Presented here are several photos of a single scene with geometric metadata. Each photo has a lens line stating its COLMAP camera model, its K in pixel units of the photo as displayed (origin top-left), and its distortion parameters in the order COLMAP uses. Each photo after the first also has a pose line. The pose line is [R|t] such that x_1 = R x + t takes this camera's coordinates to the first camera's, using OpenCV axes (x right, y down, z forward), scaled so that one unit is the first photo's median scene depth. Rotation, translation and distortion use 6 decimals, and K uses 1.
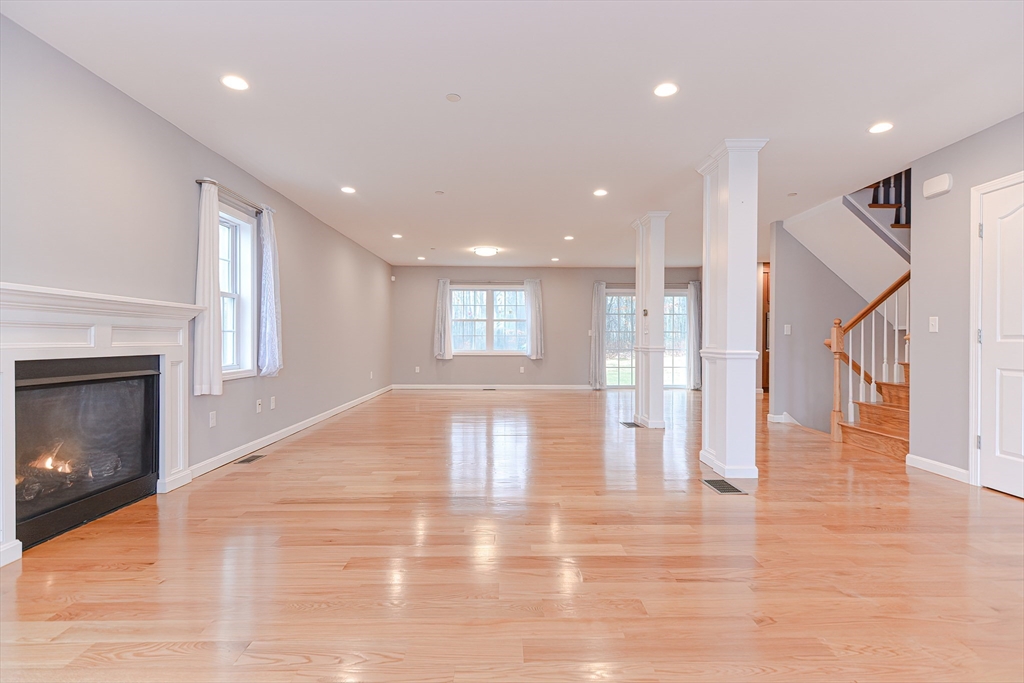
lens RADIAL K [[488.5, 0, 512.8], [0, 488.5, 344.8], [0, 0, 1]] dist [0.012079, -0.008588]
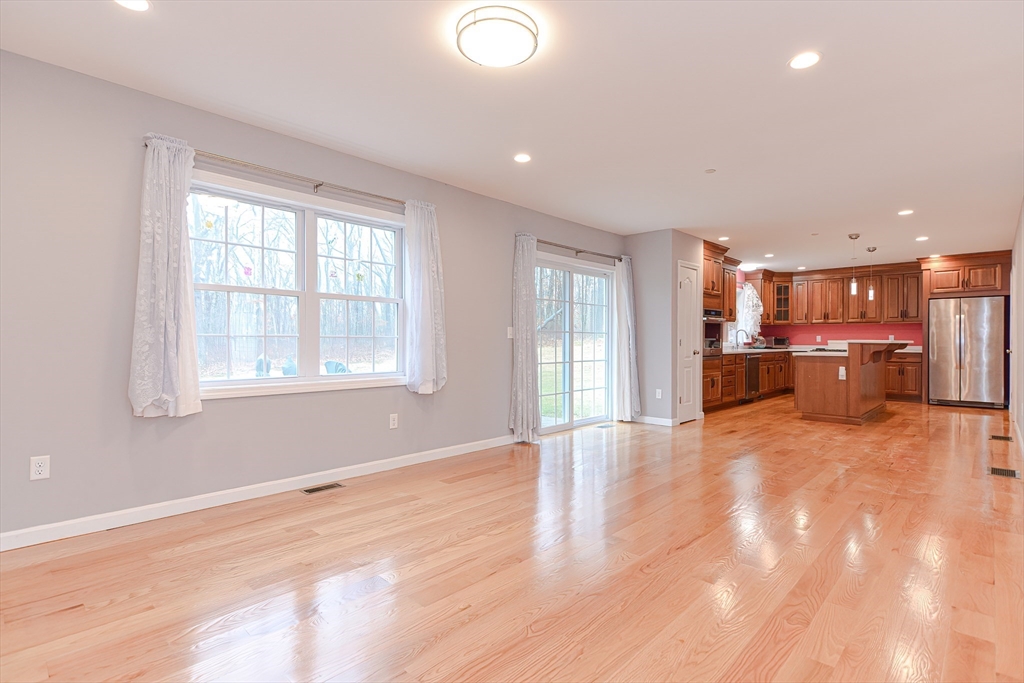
lens RADIAL K [[488.5, 0, 512.8], [0, 488.5, 344.8], [0, 0, 1]] dist [0.012079, -0.008588]
pose [[0.706821, -0.003860, 0.707382, -0.324146], [0.007231, 0.999972, -0.001769, -0.017545], [-0.707356, 0.006366, 0.706829, 1.039877]]
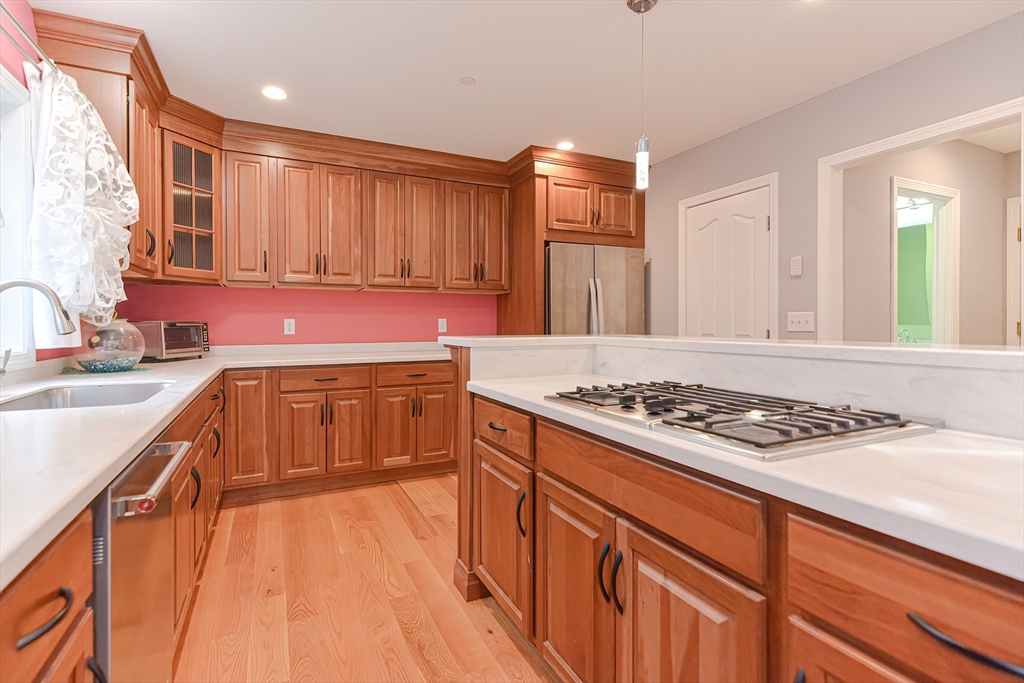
lens RADIAL K [[494.0, 0, 514.1], [0, 494.0, 325.6], [0, 0, 1]] dist [0.014705, -0.000150]
pose [[-0.421310, -0.005321, 0.906901, 0.901843], [0.011616, 0.999869, 0.011263, -0.038574], [-0.906842, 0.015279, -0.421193, 1.487166]]
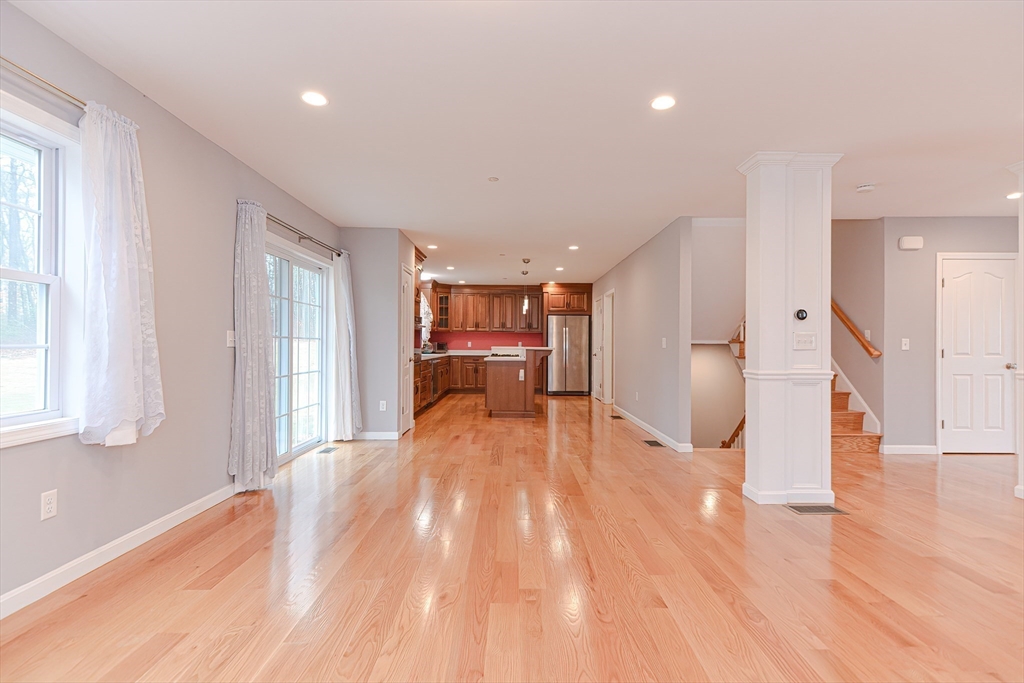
lens RADIAL K [[488.5, 0, 512.8], [0, 488.5, 344.8], [0, 0, 1]] dist [0.012079, -0.008588]
pose [[0.015766, 0.000875, 0.999875, -0.319188], [0.007220, 0.999973, -0.000989, -0.029178], [-0.999850, 0.007235, 0.015759, 1.282649]]
